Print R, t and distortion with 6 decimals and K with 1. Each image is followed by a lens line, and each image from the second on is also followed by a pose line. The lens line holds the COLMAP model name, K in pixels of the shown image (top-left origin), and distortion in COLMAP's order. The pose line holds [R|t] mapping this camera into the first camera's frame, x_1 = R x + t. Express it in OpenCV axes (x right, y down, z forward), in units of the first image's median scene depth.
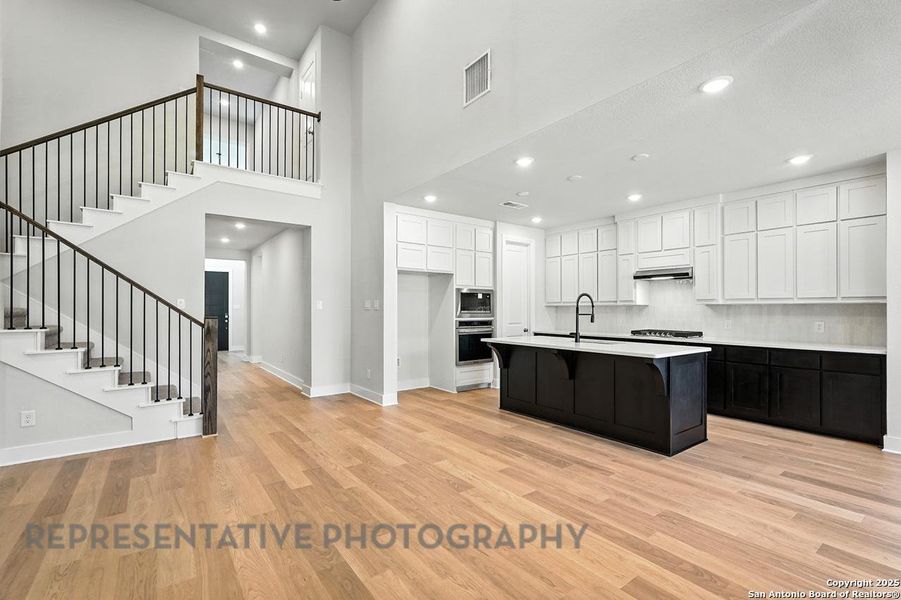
lens RADIAL K [[401.5, 0, 449.7], [0, 401.5, 304.0], [0, 0, 1]] dist [-0.008652, 0.005143]
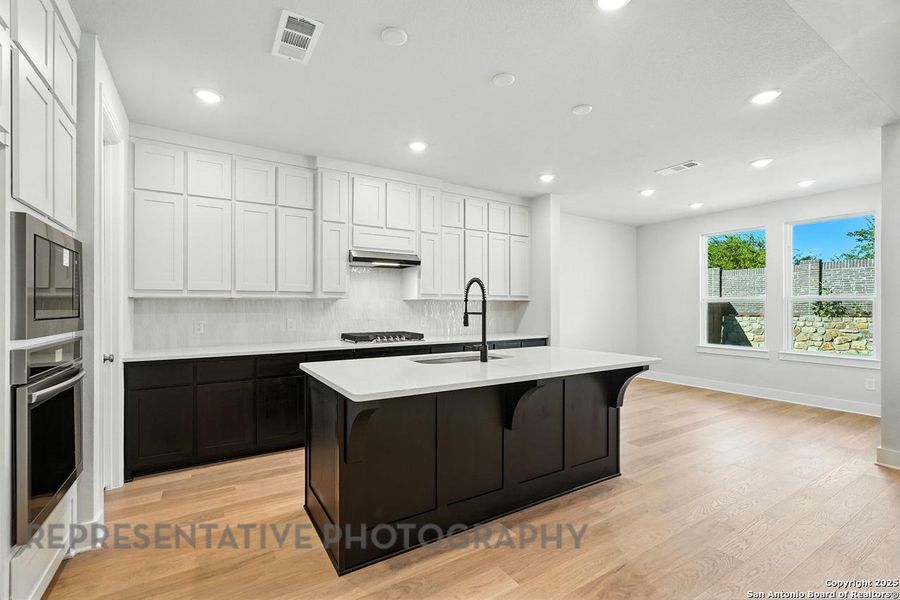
lens RADIAL K [[401.1, 0, 453.9], [0, 401.1, 300.6], [0, 0, 1]] dist [-0.008652, 0.005143]
pose [[0.076497, 0.012443, 0.996992, -0.247651], [-0.016527, 0.999801, -0.011210, 0.012363], [-0.996933, -0.015620, 0.076688, 0.922238]]
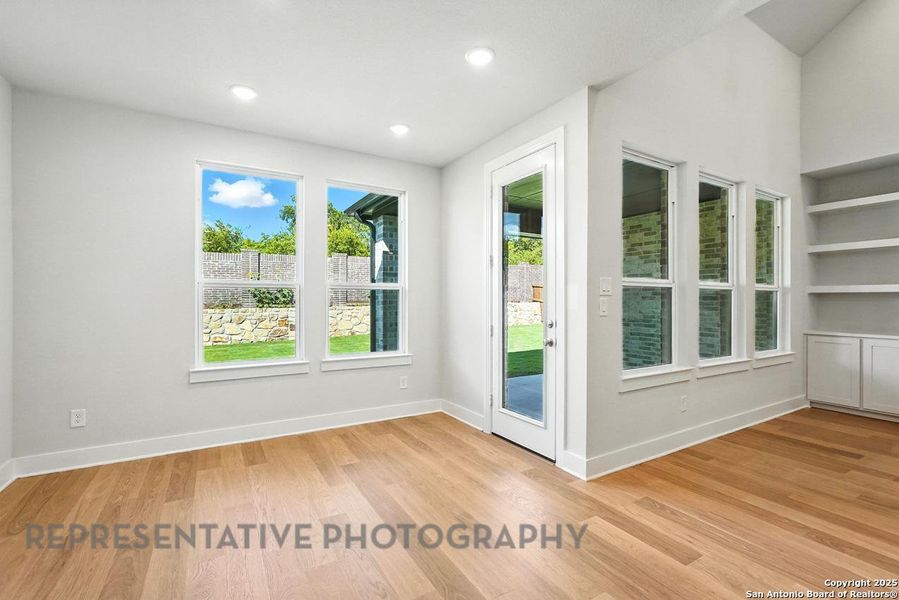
lens RADIAL K [[400.7, 0, 446.3], [0, 400.7, 298.2], [0, 0, 1]] dist [-0.008652, 0.005143]
pose [[-0.993211, -0.001254, 0.116322, 0.600852], [-0.003387, 0.999830, -0.018148, 0.016373], [-0.116279, -0.018418, -0.993046, 0.862820]]
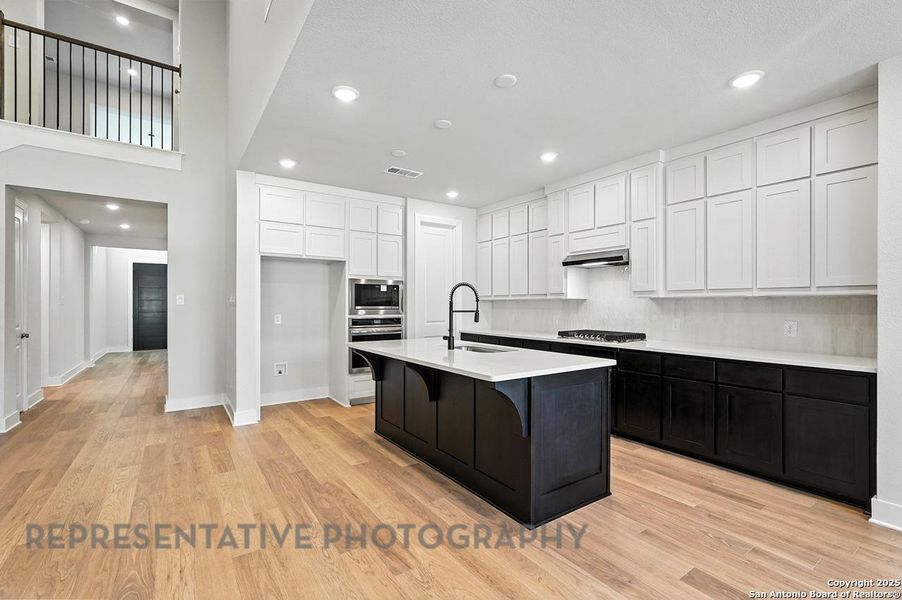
lens RADIAL K [[402.0, 0, 448.0], [0, 402.0, 300.9], [0, 0, 1]] dist [-0.008652, 0.005143]
pose [[0.999340, -0.001458, -0.036301, 0.312730], [0.001662, 0.999983, 0.005582, 0.002163], [0.036293, -0.005639, 0.999325, 0.241866]]
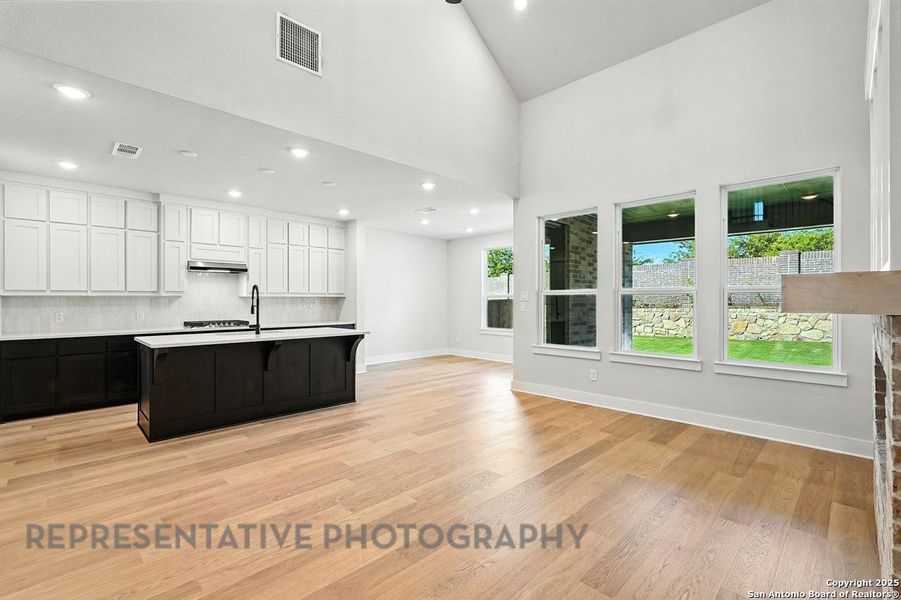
lens RADIAL K [[401.5, 0, 450.4], [0, 401.5, 295.4], [0, 0, 1]] dist [-0.008652, 0.005143]
pose [[-0.137089, 0.010443, 0.990504, -0.678836], [-0.014434, 0.999817, -0.012539, 0.004407], [-0.990454, -0.016016, -0.136914, 0.612712]]
